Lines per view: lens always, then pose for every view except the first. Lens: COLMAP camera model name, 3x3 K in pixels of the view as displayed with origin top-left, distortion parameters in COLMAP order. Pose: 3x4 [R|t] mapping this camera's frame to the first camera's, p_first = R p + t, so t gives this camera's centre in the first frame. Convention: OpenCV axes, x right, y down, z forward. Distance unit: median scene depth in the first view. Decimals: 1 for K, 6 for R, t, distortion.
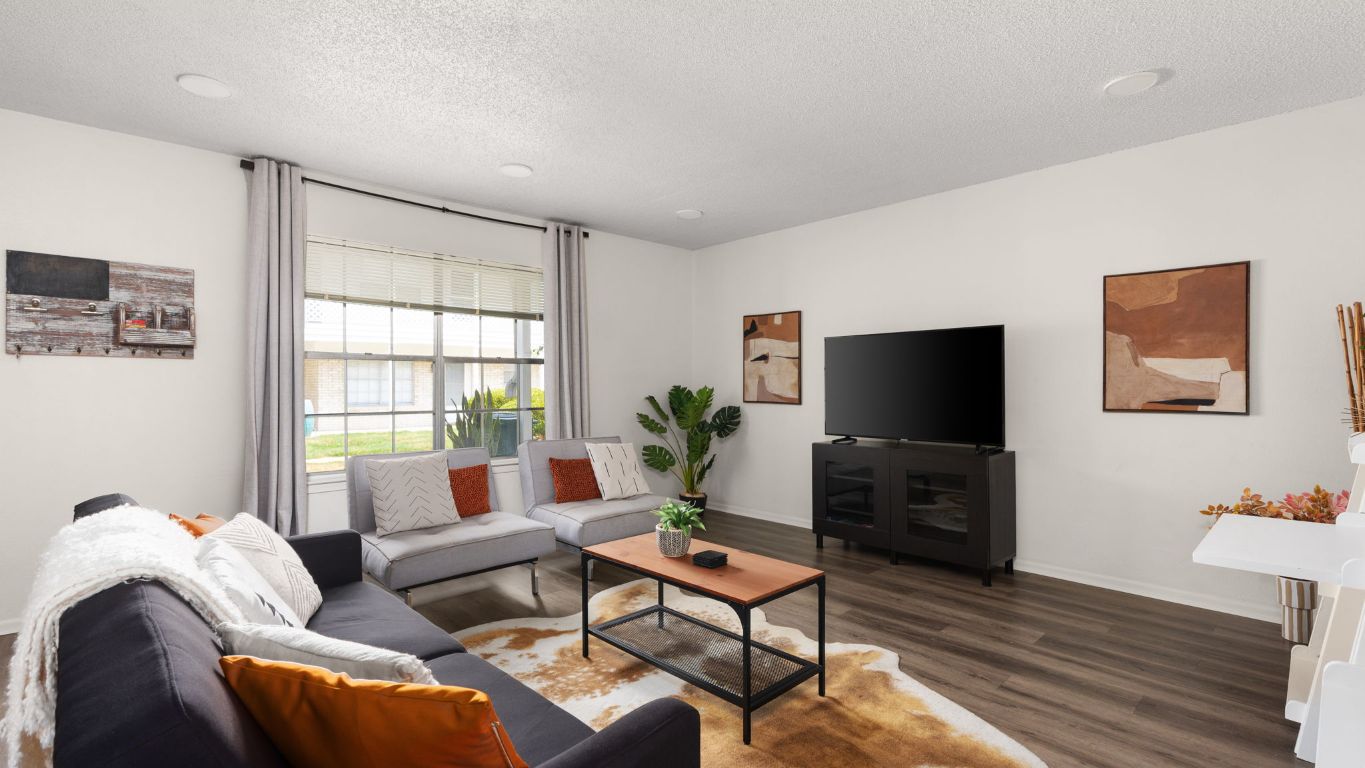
lens RADIAL K [[648.5, 0, 679.9], [0, 648.5, 383.0], [0, 0, 1]] dist [0.018327, 0.002578]
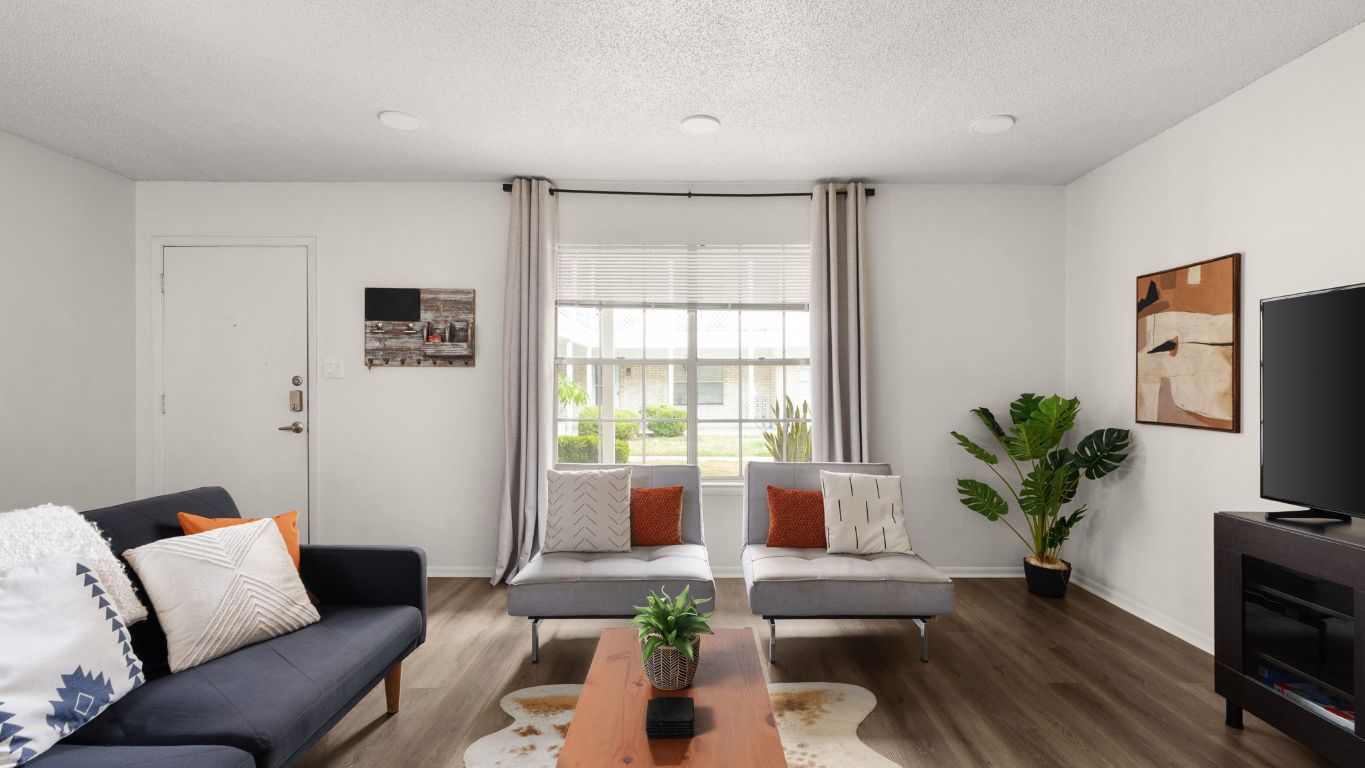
lens RADIAL K [[648.5, 0, 685.8], [0, 648.5, 389.1], [0, 0, 1]] dist [0.018327, 0.002578]
pose [[0.733622, 0.004900, -0.679540, 0.221032], [-0.001755, 0.999984, 0.005316, -0.003904], [0.679556, -0.002708, 0.733619, 0.310182]]
